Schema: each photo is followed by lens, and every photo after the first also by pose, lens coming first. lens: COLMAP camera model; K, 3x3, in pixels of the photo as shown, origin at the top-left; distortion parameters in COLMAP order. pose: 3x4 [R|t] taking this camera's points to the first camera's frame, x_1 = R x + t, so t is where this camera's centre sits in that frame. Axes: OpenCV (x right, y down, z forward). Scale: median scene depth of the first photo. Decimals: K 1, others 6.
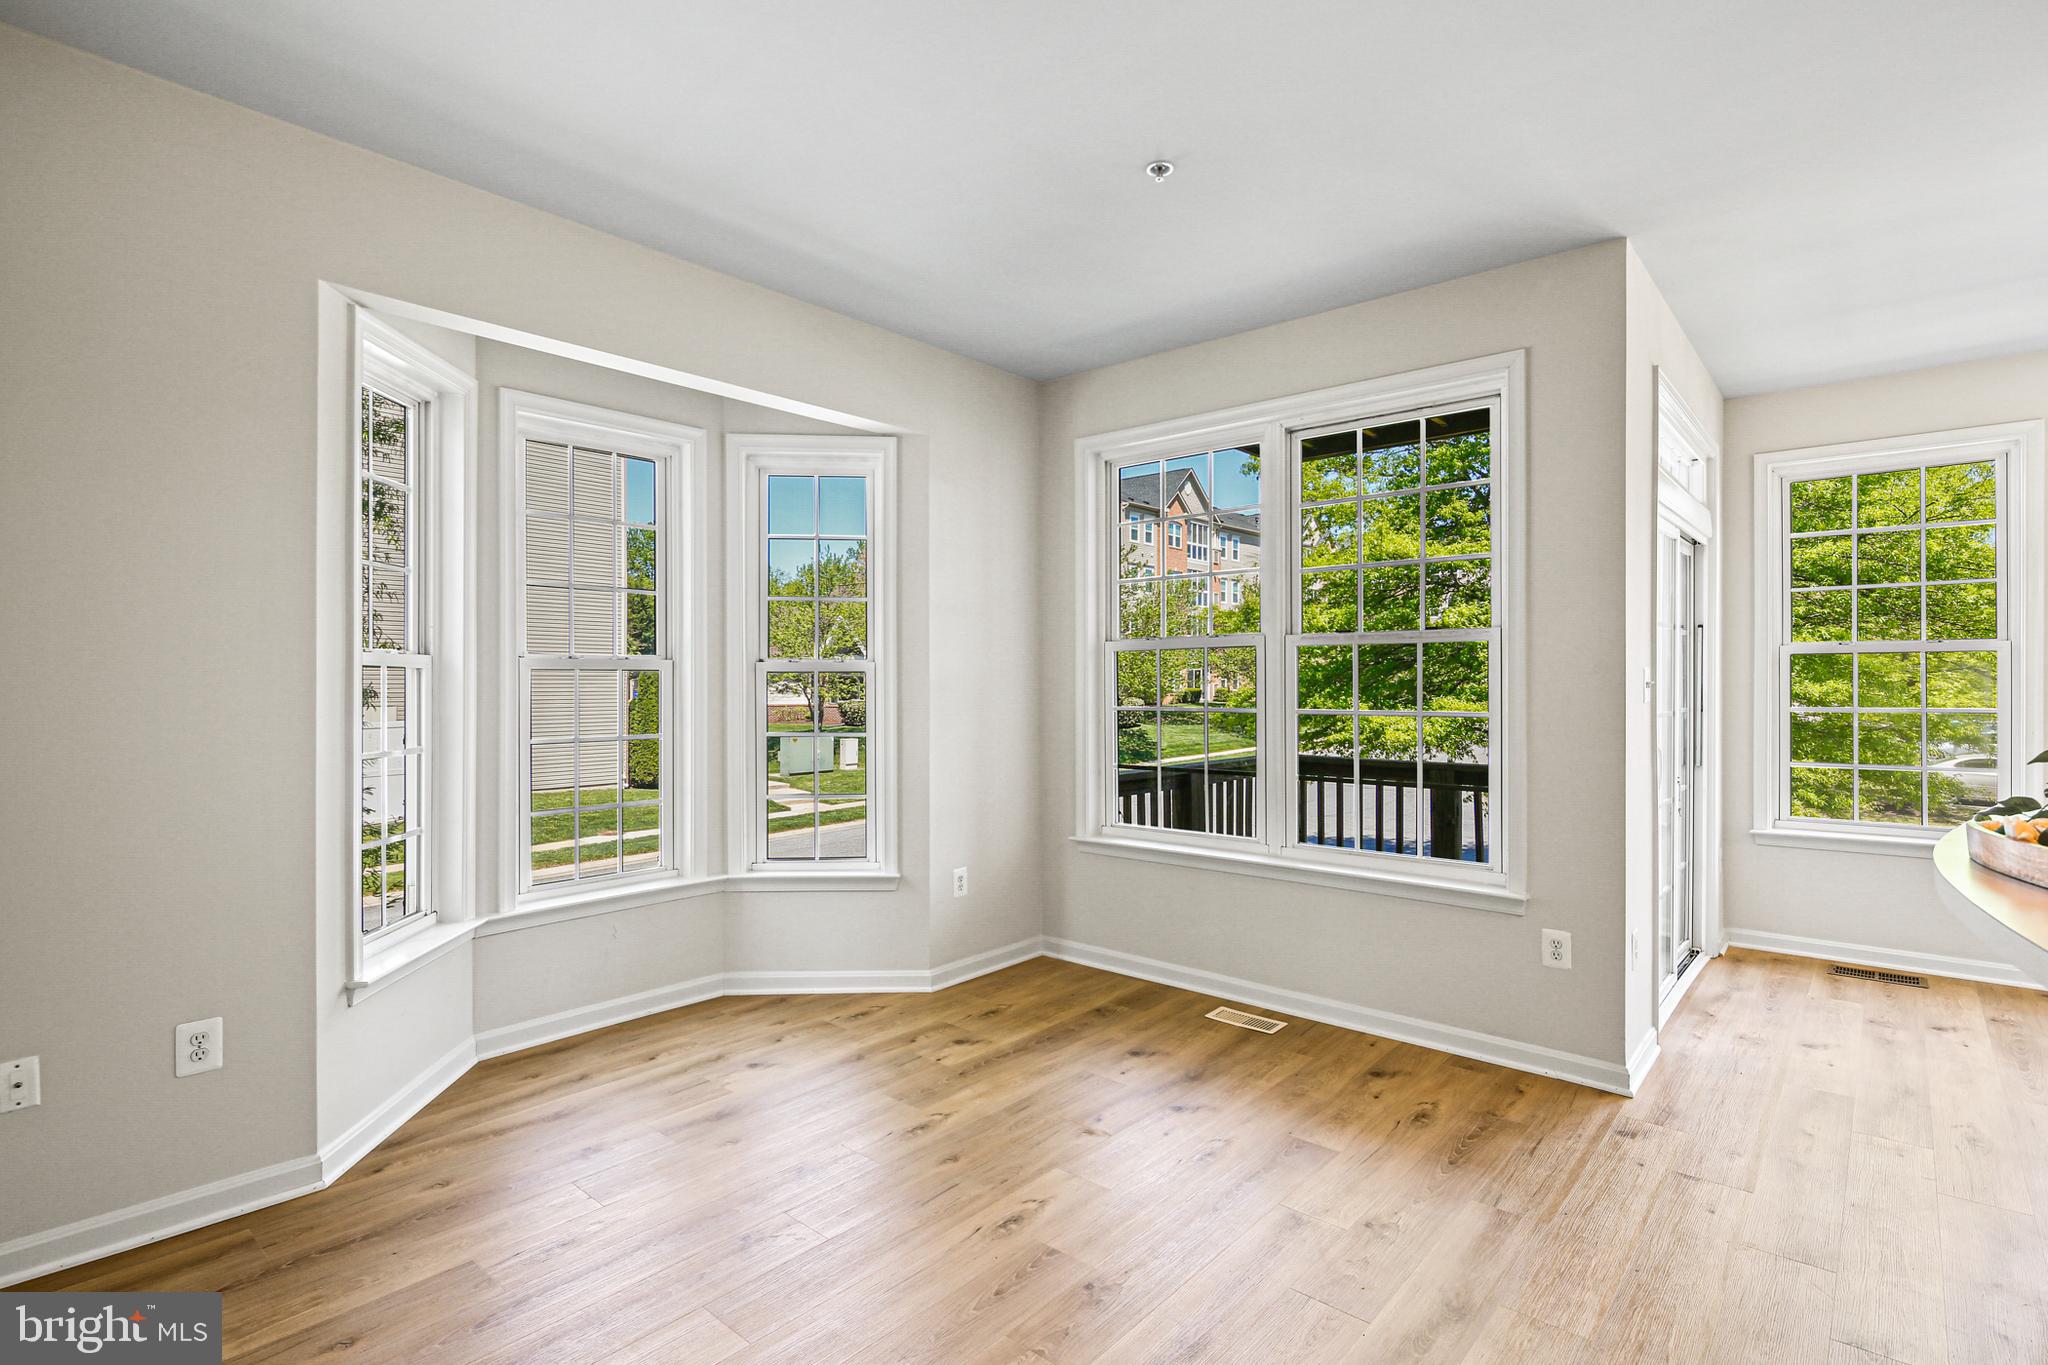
lens RADIAL K [[993.2, 0, 1013.8], [0, 993.2, 681.1], [0, 0, 1]] dist [0.005226, -0.003576]
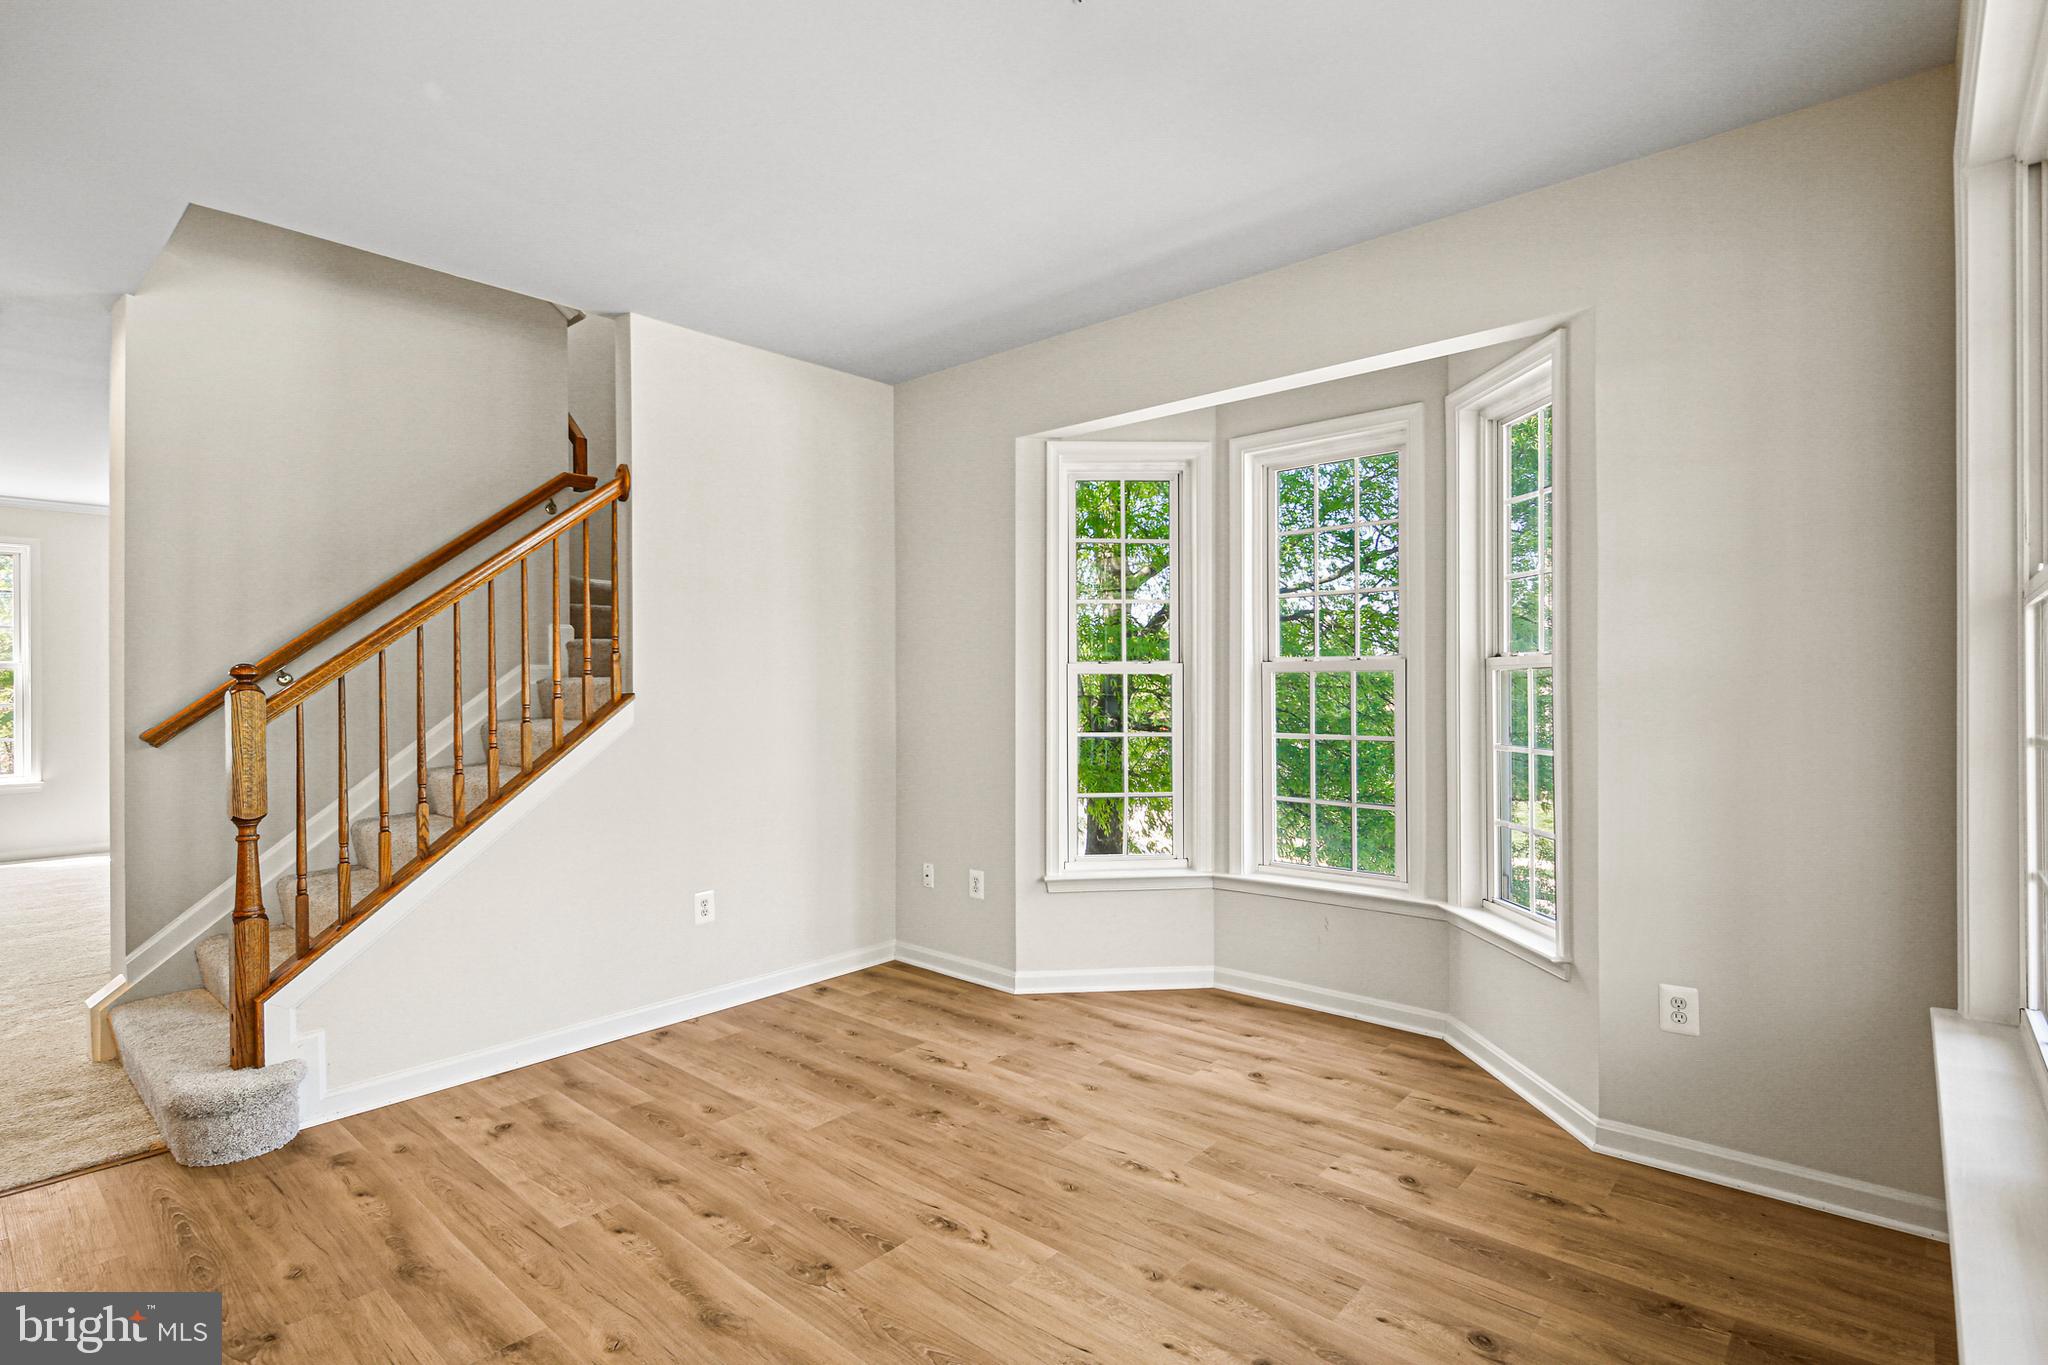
lens RADIAL K [[993.2, 0, 1034.3], [0, 993.2, 693.2], [0, 0, 1]] dist [0.005226, -0.003576]
pose [[0.009780, 0.009075, -0.999911, 0.633376], [0.006857, 0.999935, 0.009142, -0.000537], [0.999929, -0.006945, 0.009717, 0.687410]]
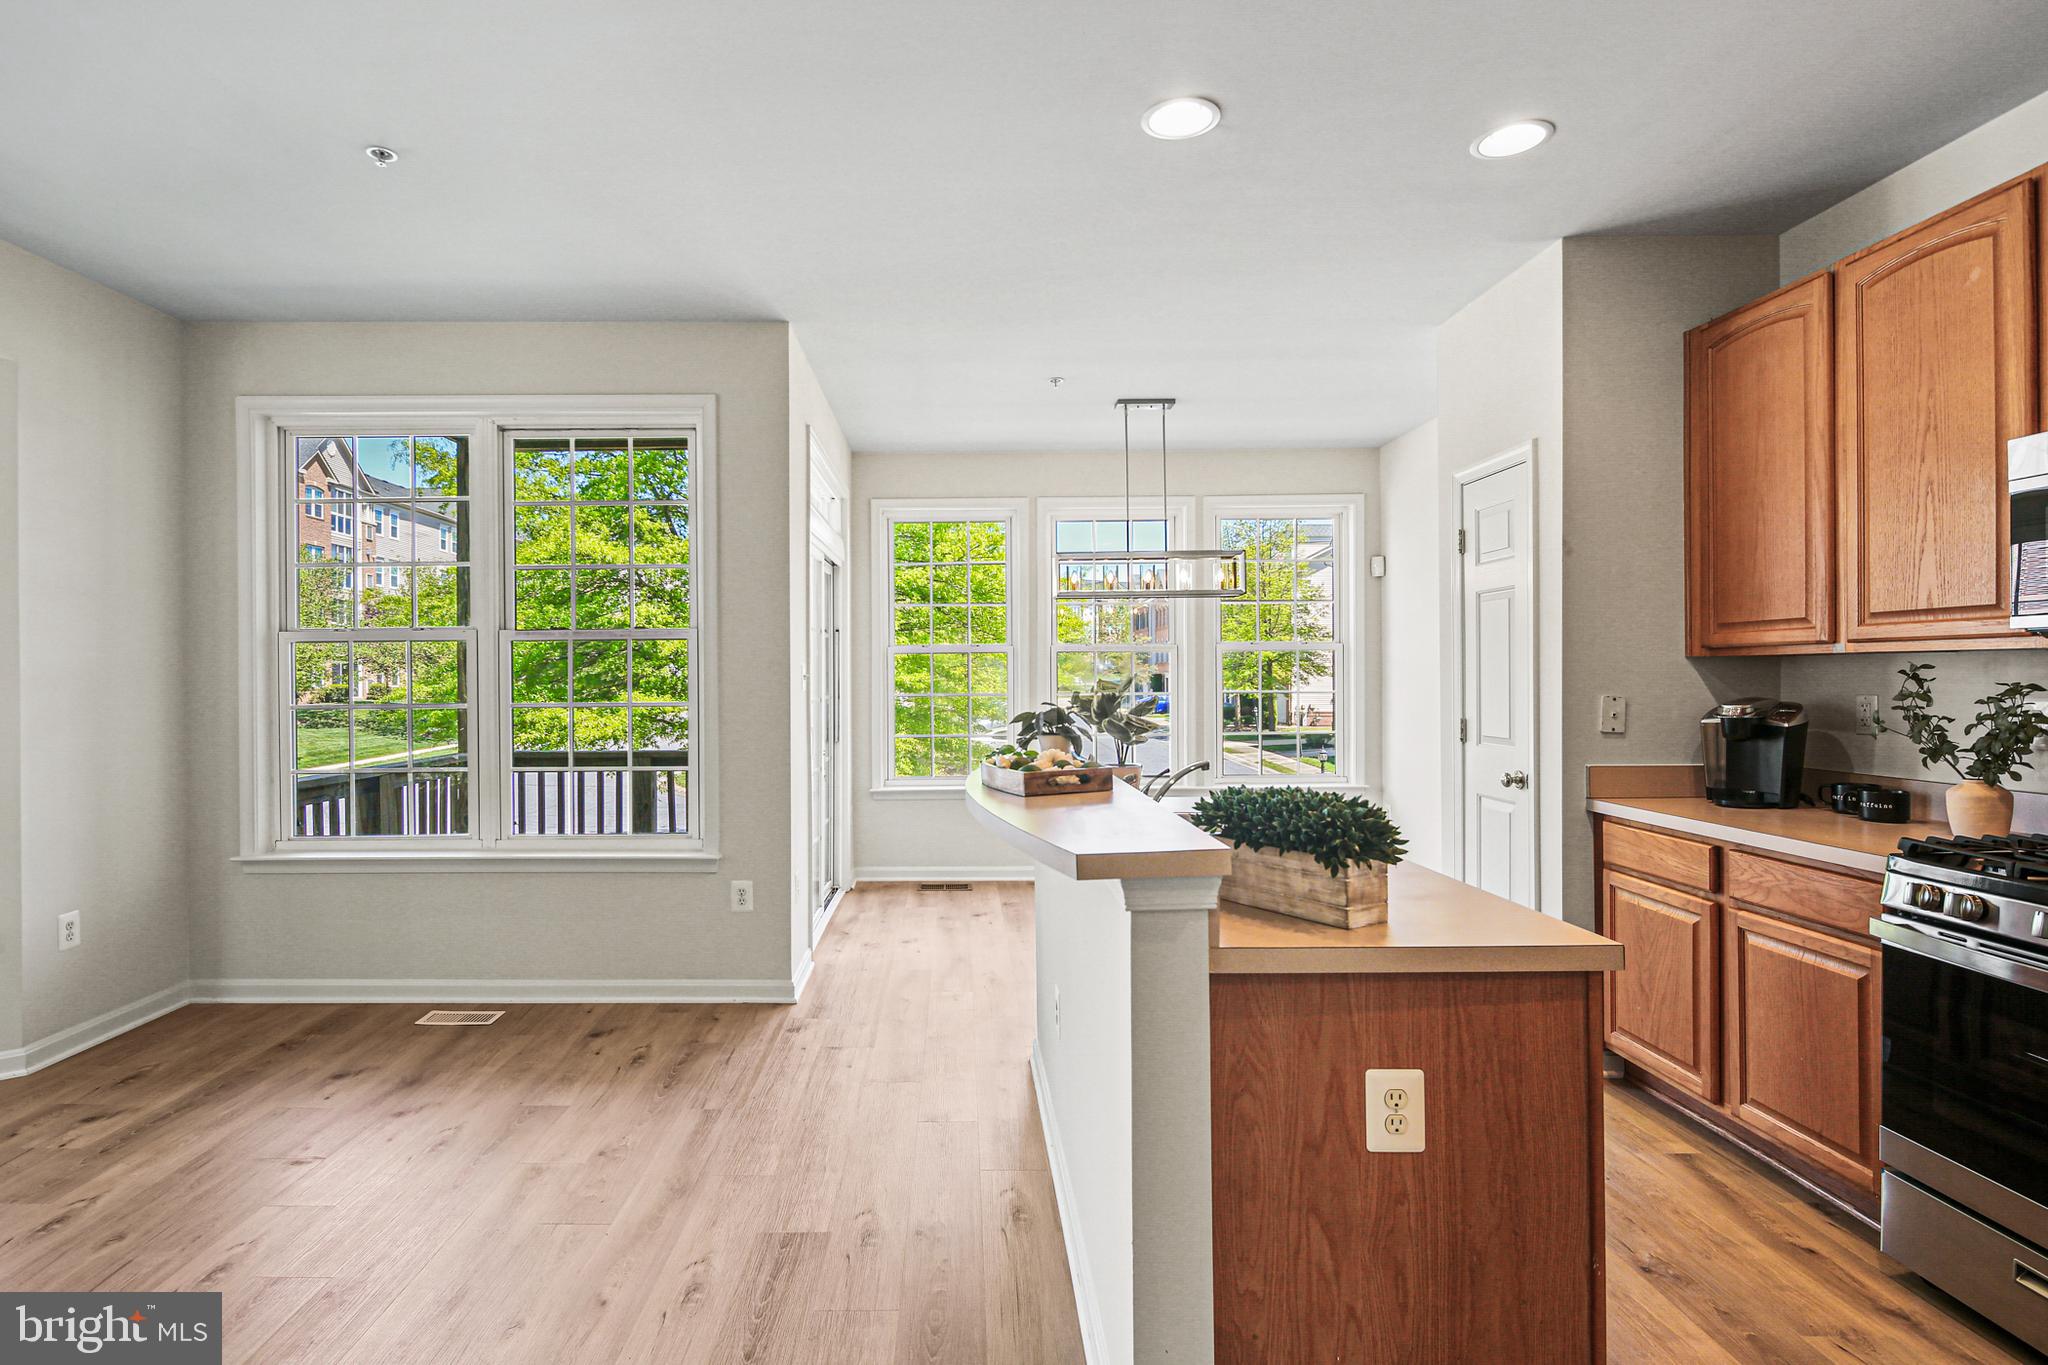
lens RADIAL K [[993.2, 0, 993.5], [0, 993.2, 676.9], [0, 0, 1]] dist [0.005226, -0.003576]
pose [[0.723440, -0.005750, 0.690363, -0.074798], [0.004475, 0.999983, 0.003640, 0.000012], [-0.690372, 0.000455, 0.723454, -0.097307]]
